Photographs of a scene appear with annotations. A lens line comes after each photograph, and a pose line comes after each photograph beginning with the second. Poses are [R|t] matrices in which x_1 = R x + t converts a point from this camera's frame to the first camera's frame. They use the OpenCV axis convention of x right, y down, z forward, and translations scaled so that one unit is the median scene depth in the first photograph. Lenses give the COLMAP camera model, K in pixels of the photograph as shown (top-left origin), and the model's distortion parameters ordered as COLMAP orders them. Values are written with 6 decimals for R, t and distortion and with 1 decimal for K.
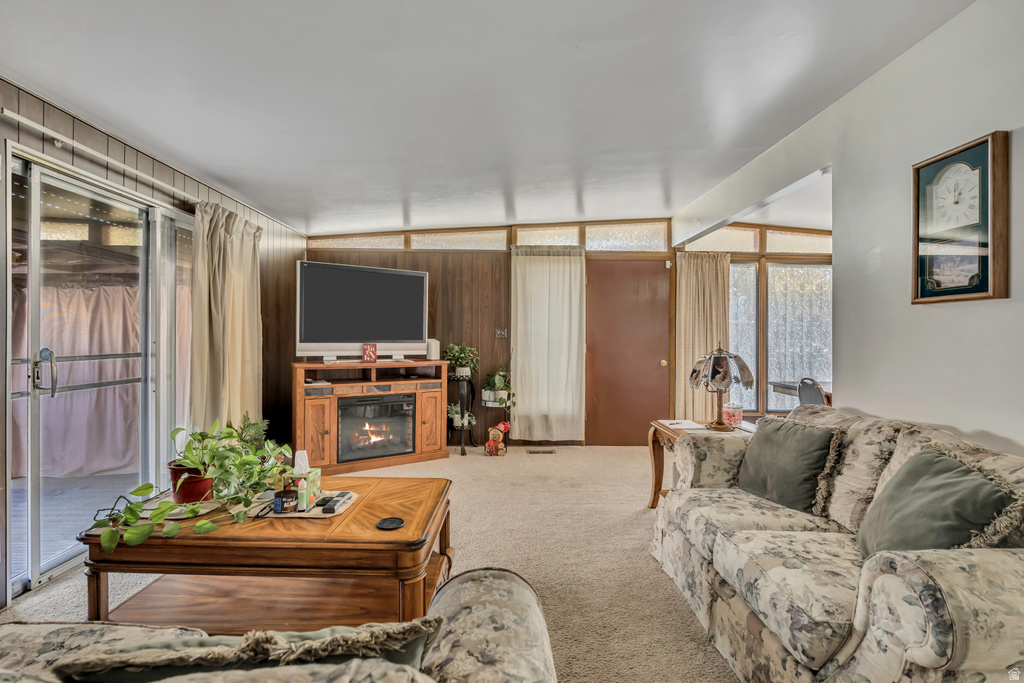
lens RADIAL K [[454.0, 0, 502.5], [0, 454.0, 343.9], [0, 0, 1]] dist [-0.013511, 0.003108]
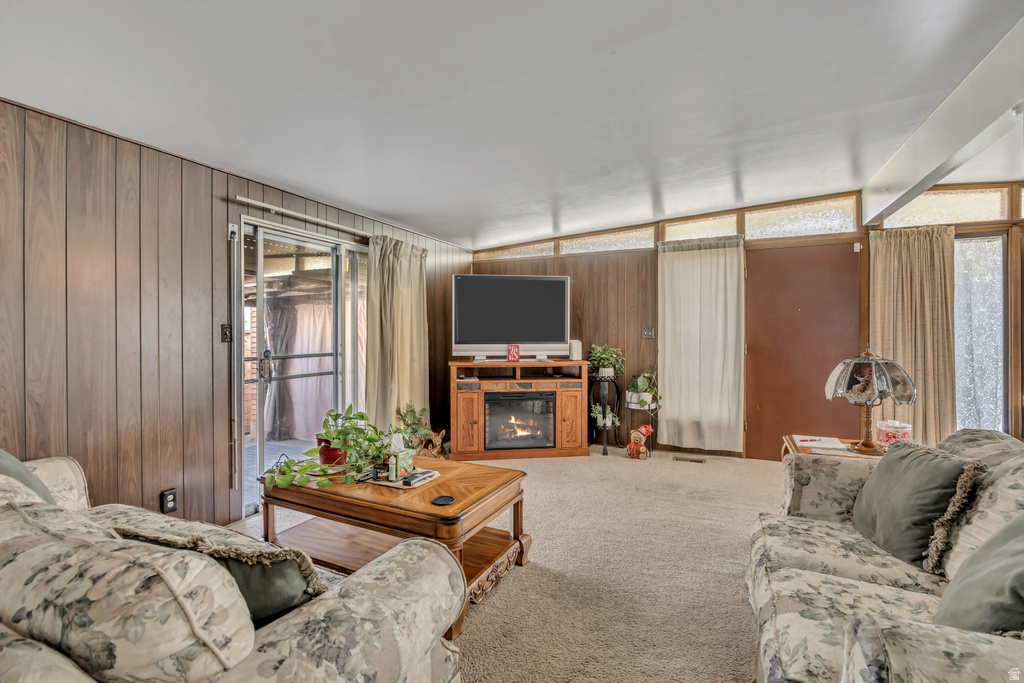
lens RADIAL K [[454.0, 0, 516.5], [0, 454.0, 339.4], [0, 0, 1]] dist [-0.013511, 0.003108]
pose [[0.906046, -0.005372, -0.423146, 0.199557], [0.003460, 0.999980, -0.005286, -0.008653], [0.423166, 0.003326, 0.906046, 0.000879]]
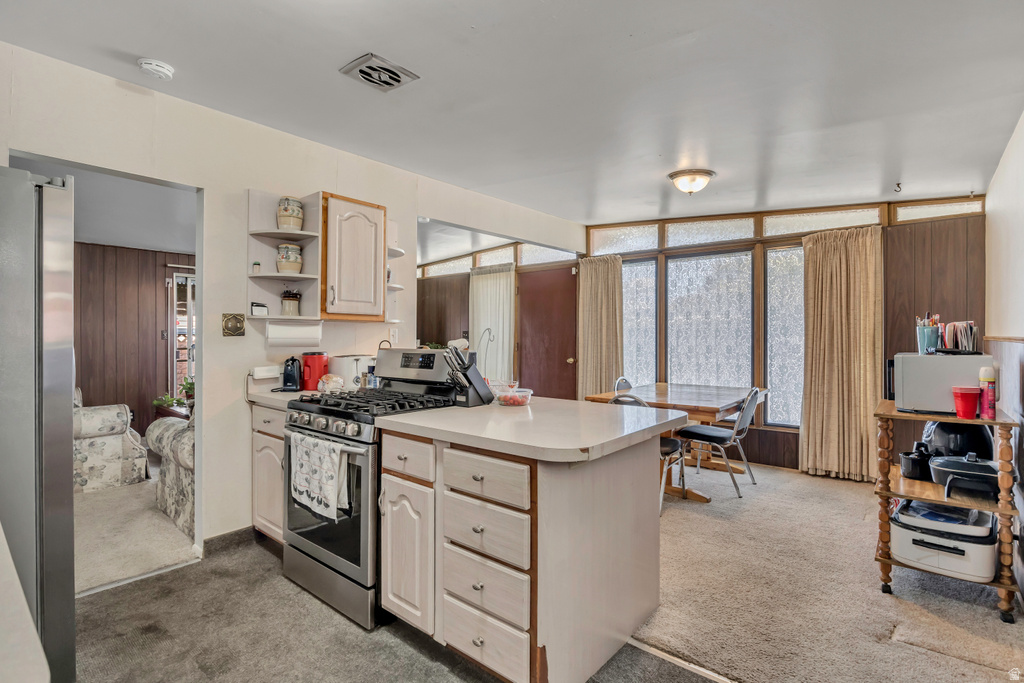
lens RADIAL K [[454.0, 0, 514.3], [0, 454.0, 333.2], [0, 0, 1]] dist [-0.013511, 0.003108]
pose [[0.757522, -0.003095, -0.652802, 1.277705], [-0.004062, 0.999947, -0.009455, -0.019810], [0.652797, 0.009814, 0.757470, 0.109586]]
